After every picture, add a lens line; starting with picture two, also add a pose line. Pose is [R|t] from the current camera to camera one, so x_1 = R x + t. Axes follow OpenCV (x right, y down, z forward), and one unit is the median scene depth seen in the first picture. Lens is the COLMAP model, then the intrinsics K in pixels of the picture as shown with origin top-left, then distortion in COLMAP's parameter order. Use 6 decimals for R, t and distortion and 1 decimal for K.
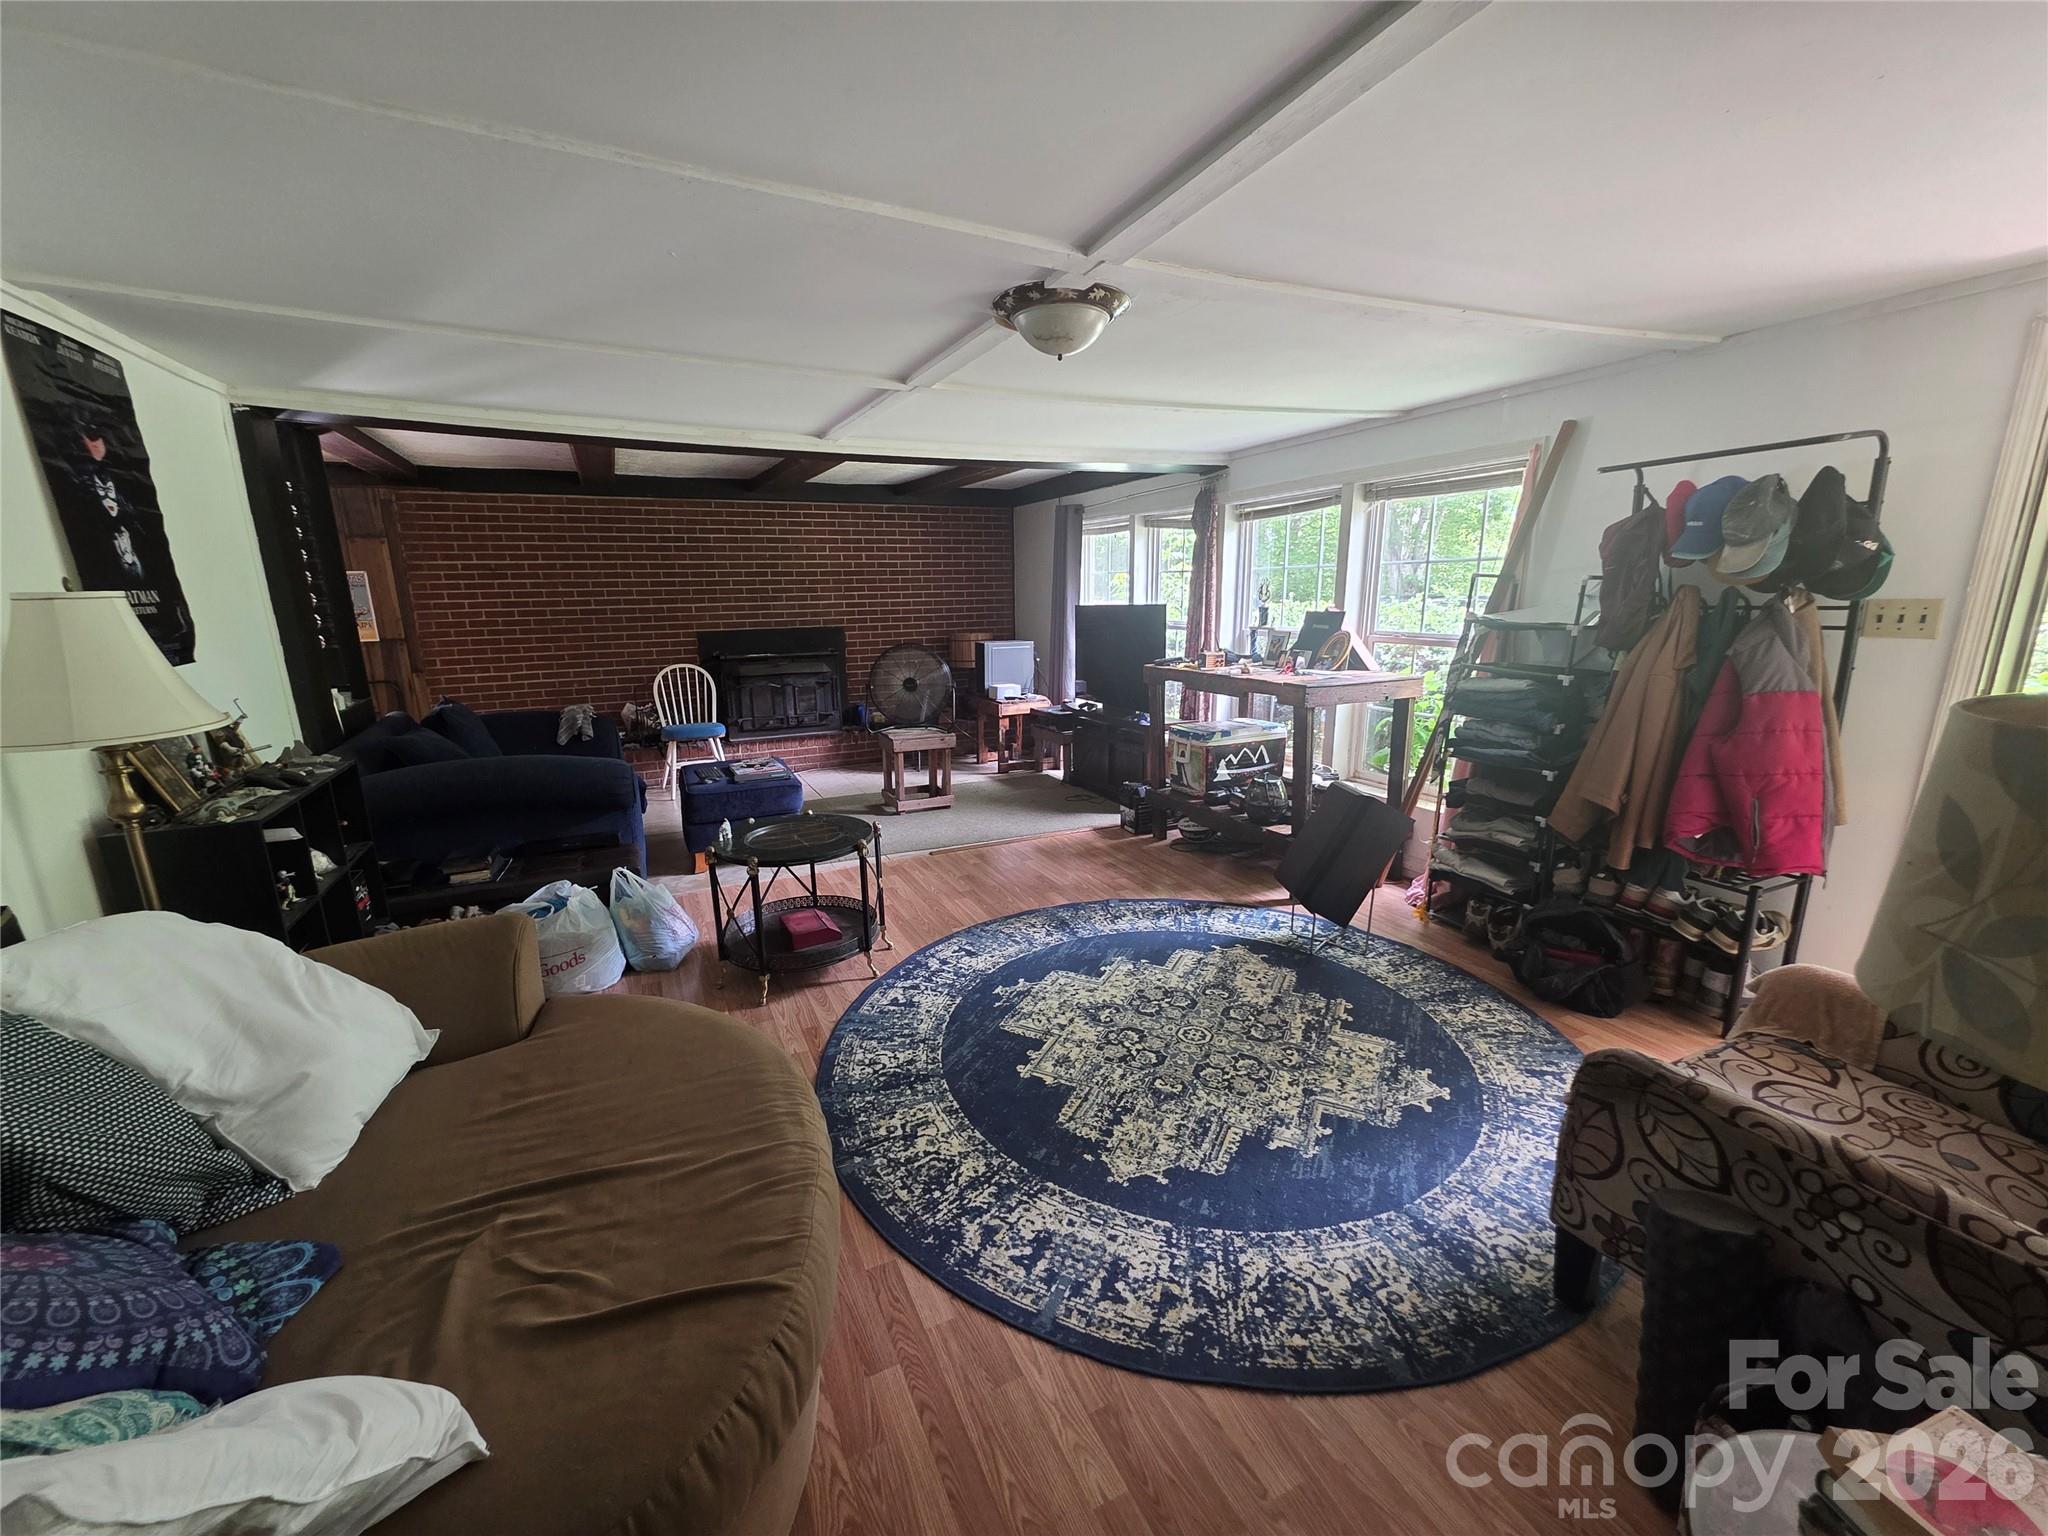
lens RADIAL K [[816.1, 0, 1023.7], [0, 816.1, 771.8], [0, 0, 1]] dist [0.005770, 0.000395]
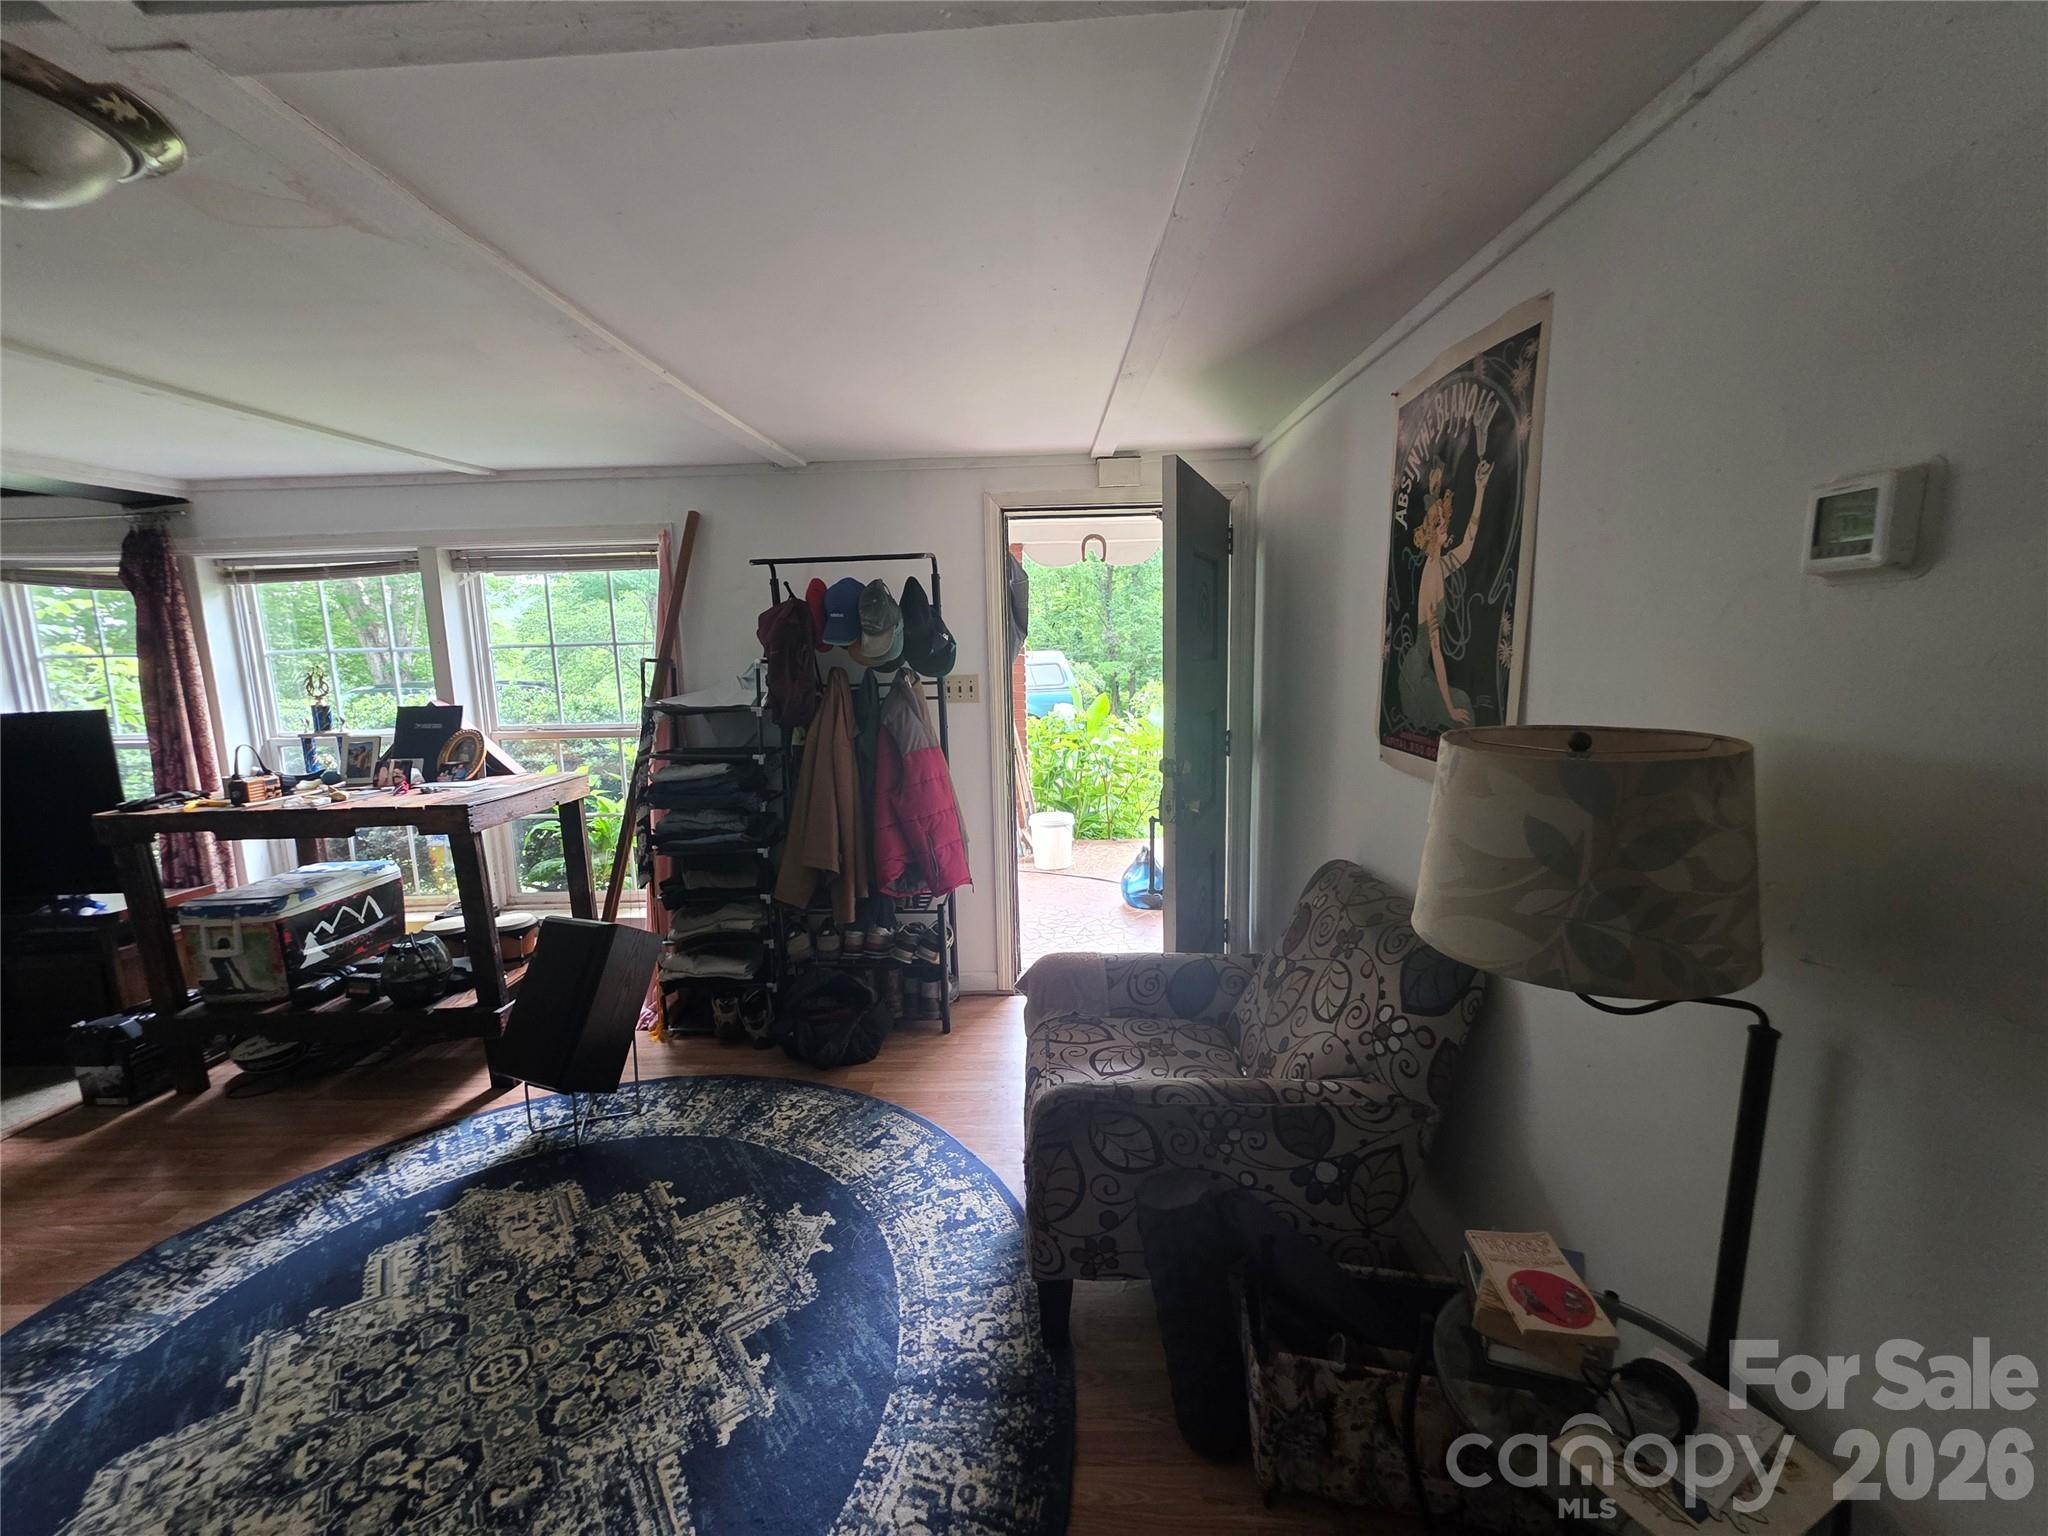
lens RADIAL K [[816.1, 0, 1018.5], [0, 816.1, 770.0], [0, 0, 1]] dist [0.005770, 0.000395]
pose [[0.451430, -0.126355, 0.883315, -0.100951], [0.214667, 0.976228, 0.029938, -0.059107], [-0.866100, 0.176104, 0.467823, 0.236570]]
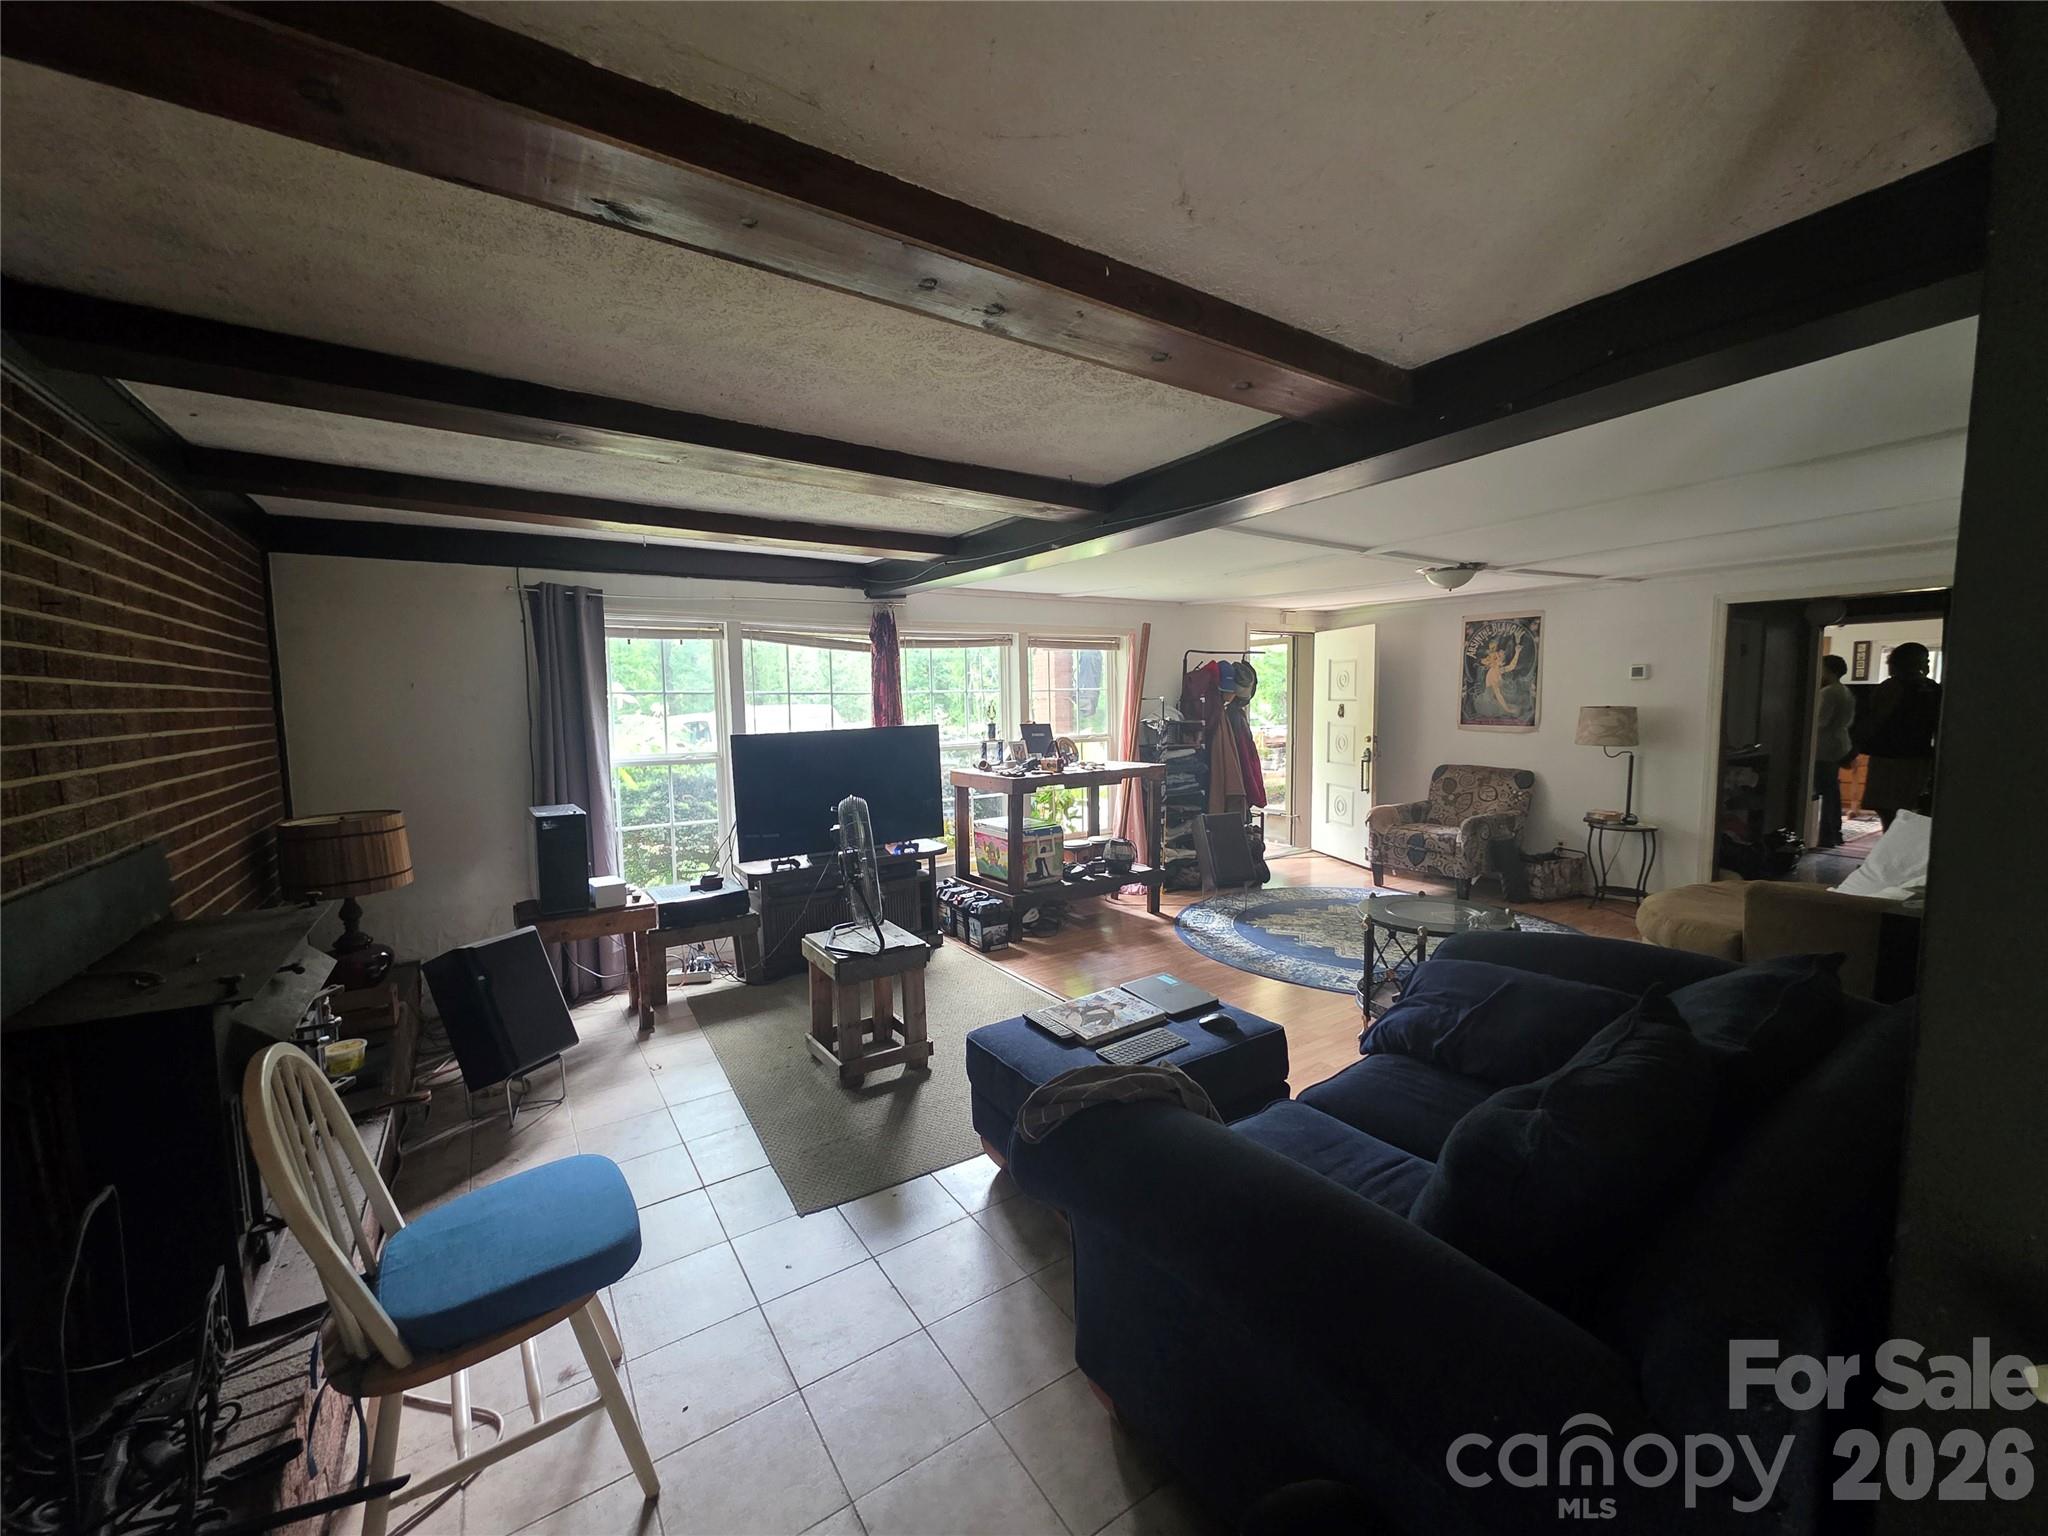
lens RADIAL K [[816.1, 0, 1013.0], [0, 816.1, 764.8], [0, 0, 1]] dist [0.005770, 0.000395]
pose [[-0.124602, -0.060740, 0.990346, -1.352601], [0.240556, 0.966496, 0.089544, -0.366893], [-0.962604, 0.249391, -0.105816, 1.682209]]
